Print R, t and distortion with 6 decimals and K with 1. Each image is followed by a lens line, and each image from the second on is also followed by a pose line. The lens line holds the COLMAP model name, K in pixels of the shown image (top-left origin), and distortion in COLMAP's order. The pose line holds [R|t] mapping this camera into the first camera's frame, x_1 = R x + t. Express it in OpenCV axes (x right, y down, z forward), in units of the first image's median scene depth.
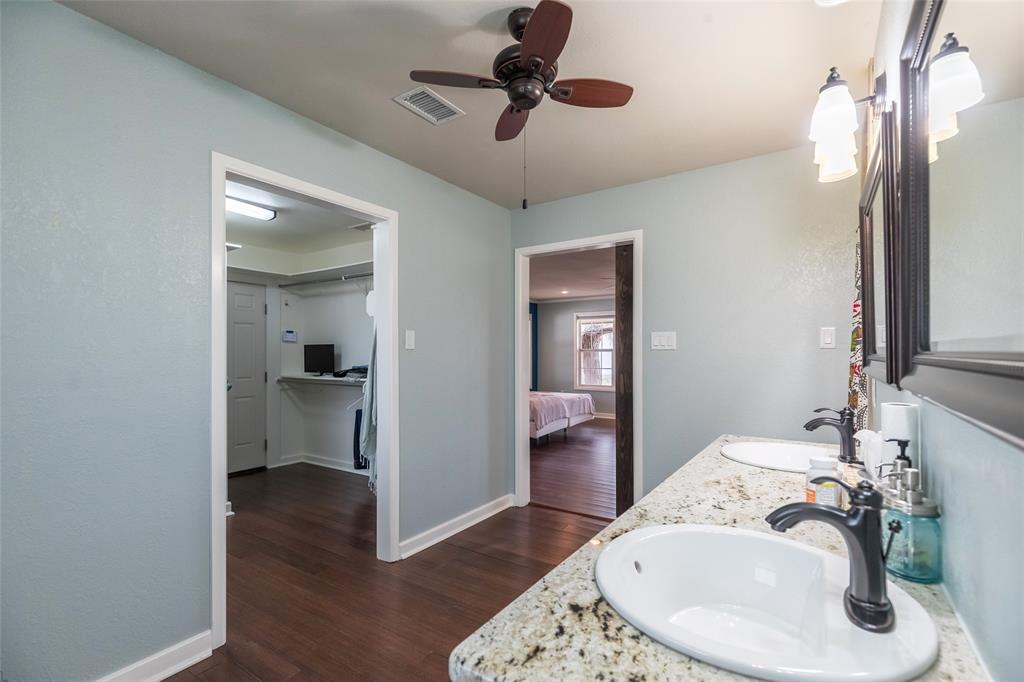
lens RADIAL K [[462.0, 0, 511.7], [0, 462.0, 354.3], [0, 0, 1]] dist [-0.003652, -0.000192]
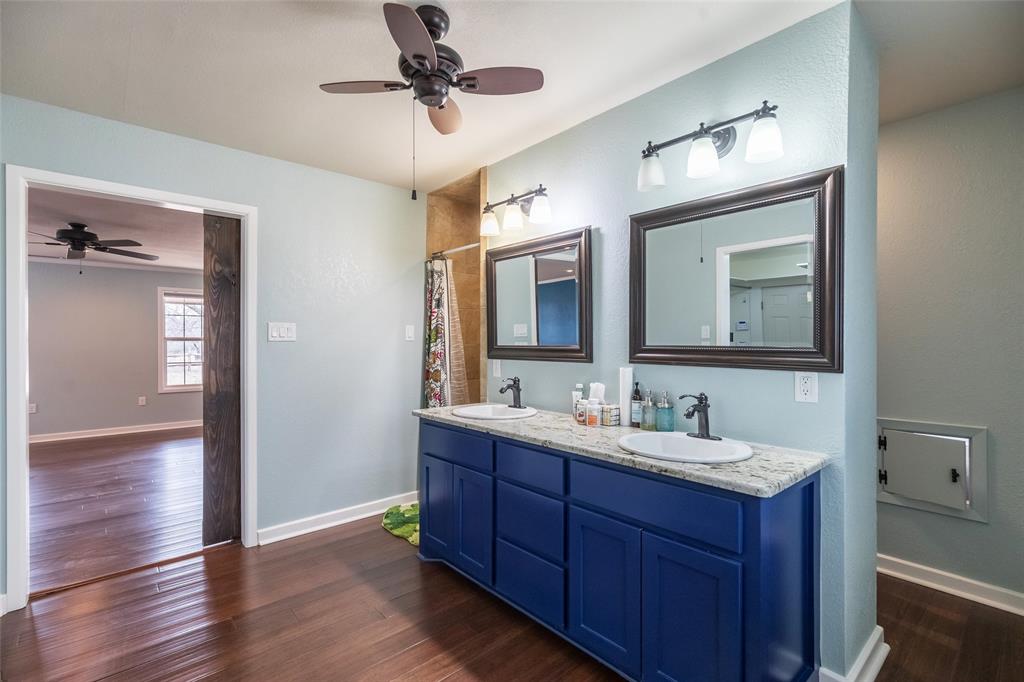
lens RADIAL K [[462.0, 0, 509.3], [0, 462.0, 341.3], [0, 0, 1]] dist [-0.003652, -0.000192]
pose [[0.248963, -0.000440, 0.968513, -0.465329], [0.003085, 0.999995, -0.000338, -0.007253], [-0.968508, 0.003072, 0.248964, 0.300135]]
